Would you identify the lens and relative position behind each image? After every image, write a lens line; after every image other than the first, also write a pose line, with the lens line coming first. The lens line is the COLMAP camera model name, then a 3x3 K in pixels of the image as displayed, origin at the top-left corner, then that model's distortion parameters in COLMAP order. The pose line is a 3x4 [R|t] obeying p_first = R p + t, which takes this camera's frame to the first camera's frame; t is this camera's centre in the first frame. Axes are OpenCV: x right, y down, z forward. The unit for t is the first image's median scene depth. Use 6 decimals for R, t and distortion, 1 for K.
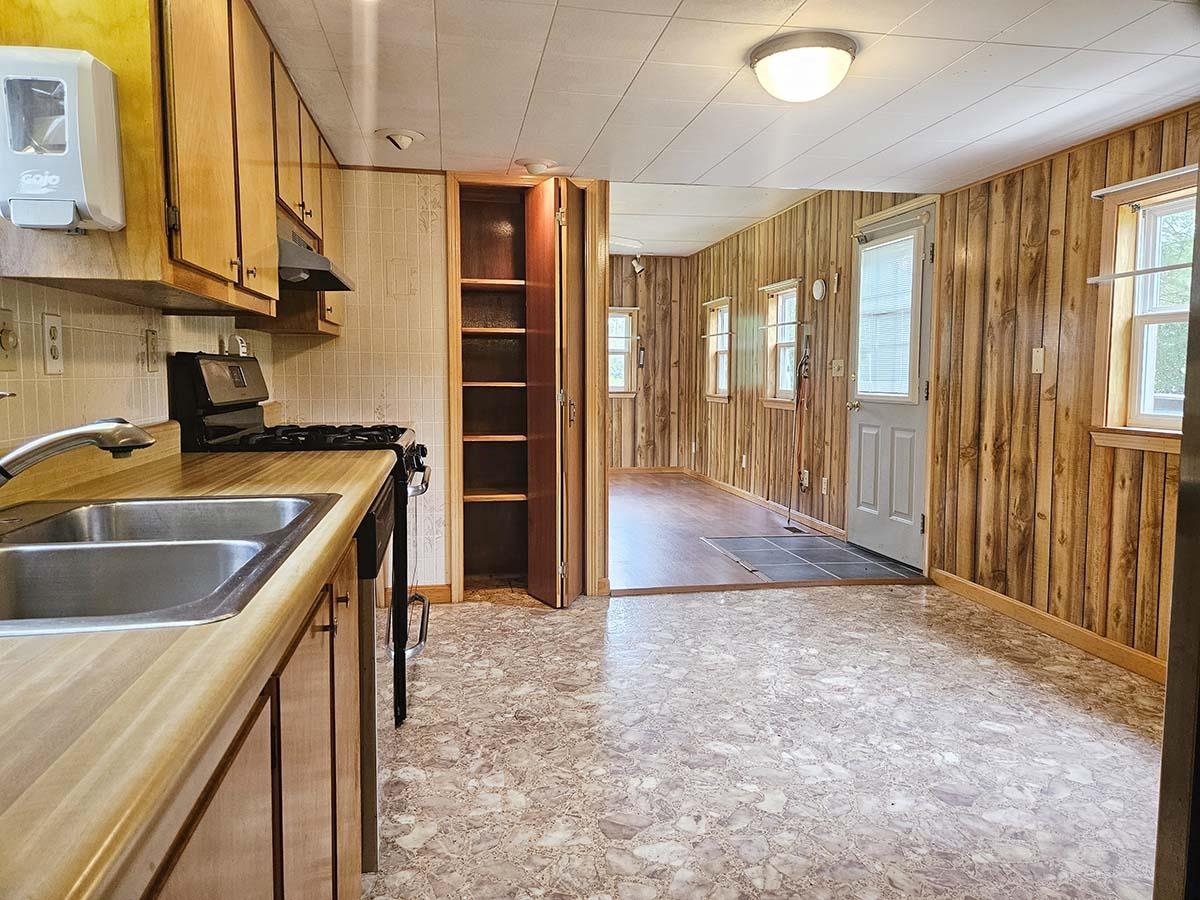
lens RADIAL K [[806.4, 0, 599.7], [0, 806.4, 445.7], [0, 0, 1]] dist [0.031829, -0.036652]
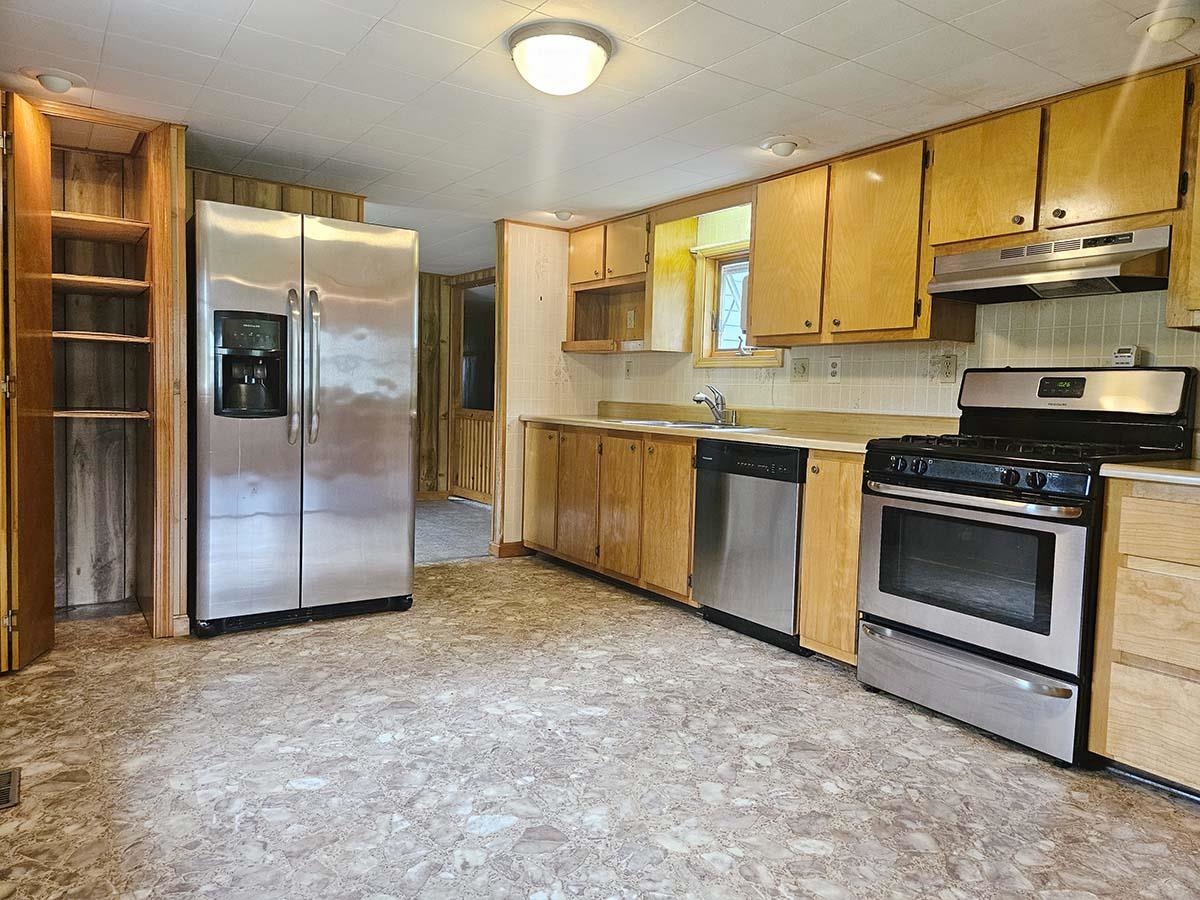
lens RADIAL K [[806.4, 0, 602.4], [0, 806.4, 449.5], [0, 0, 1]] dist [0.031829, -0.036652]
pose [[-0.911846, 0.004233, -0.410511, 0.574441], [-0.065436, 0.985664, 0.155514, -0.143864], [0.405284, 0.168667, -0.898497, 1.878658]]
